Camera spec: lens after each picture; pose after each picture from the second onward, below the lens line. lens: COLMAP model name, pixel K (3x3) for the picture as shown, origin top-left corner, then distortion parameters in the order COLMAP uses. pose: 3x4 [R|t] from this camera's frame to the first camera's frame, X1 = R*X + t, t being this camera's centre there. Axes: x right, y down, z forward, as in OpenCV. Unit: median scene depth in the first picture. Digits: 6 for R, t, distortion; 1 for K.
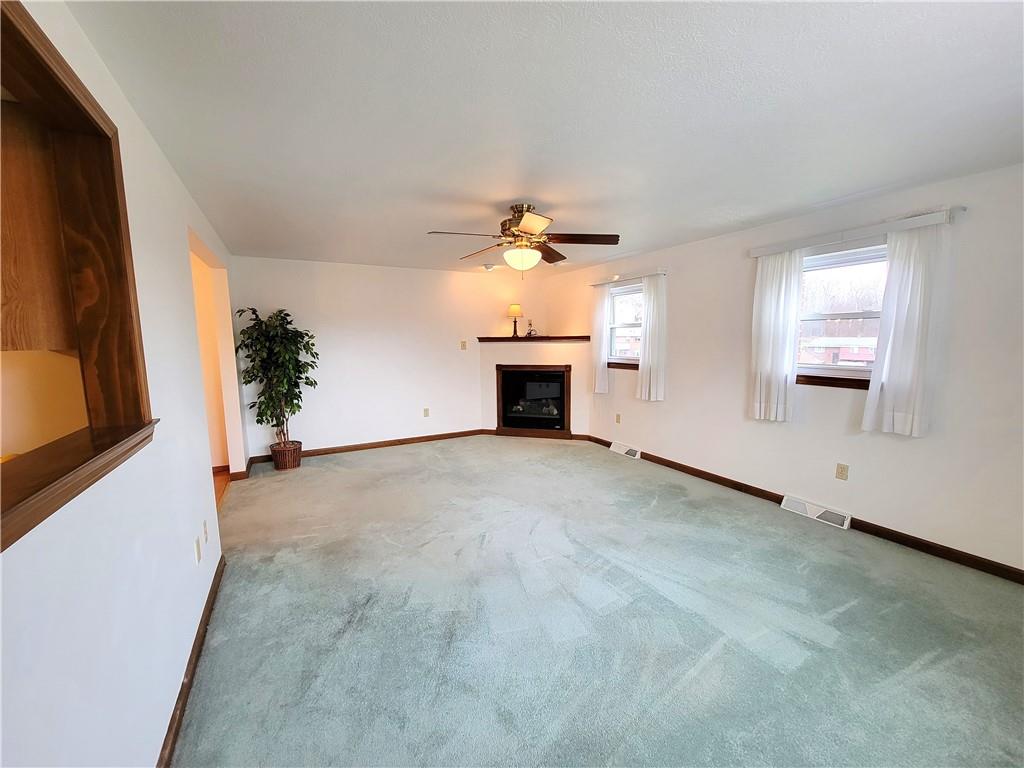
lens RADIAL K [[410.9, 0, 512.0], [0, 410.9, 384.0], [0, 0, 1]] dist [-0.000426, -0.000062]
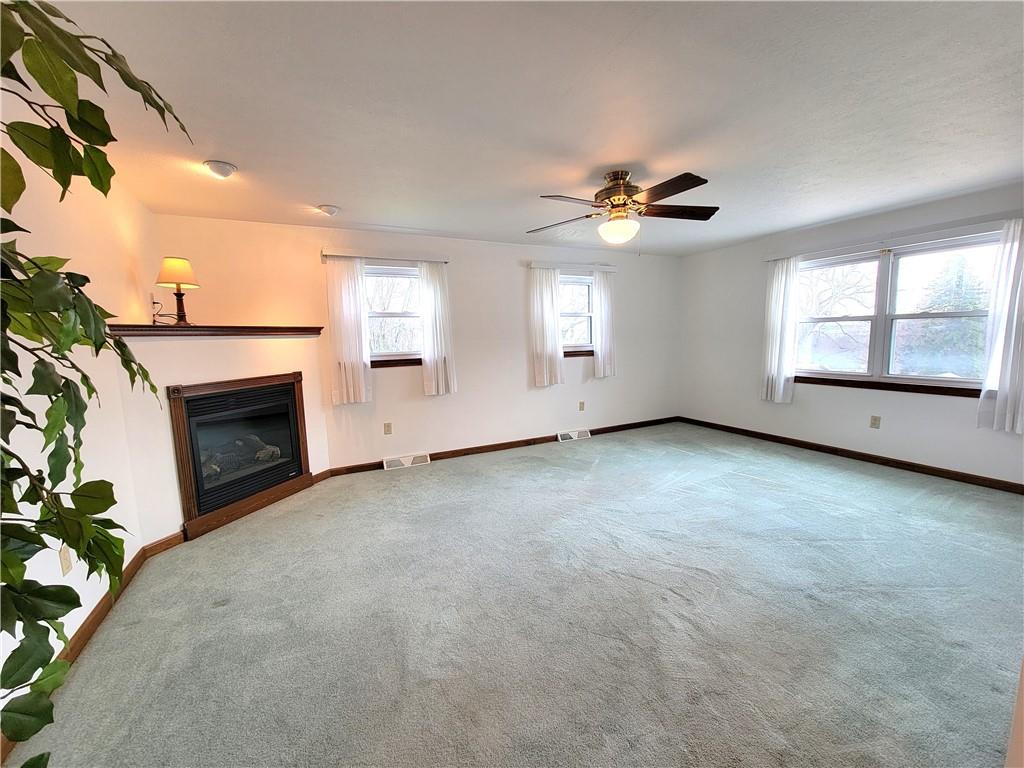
lens RADIAL K [[418.7, 0, 512.0], [0, 418.7, 384.0], [0, 0, 1]] dist [0.000214, -0.000005]
pose [[0.036532, -0.104859, 0.993816, -0.539194], [0.134839, 0.985903, 0.099067, -0.051390], [-0.990194, 0.130386, 0.050156, 0.691518]]
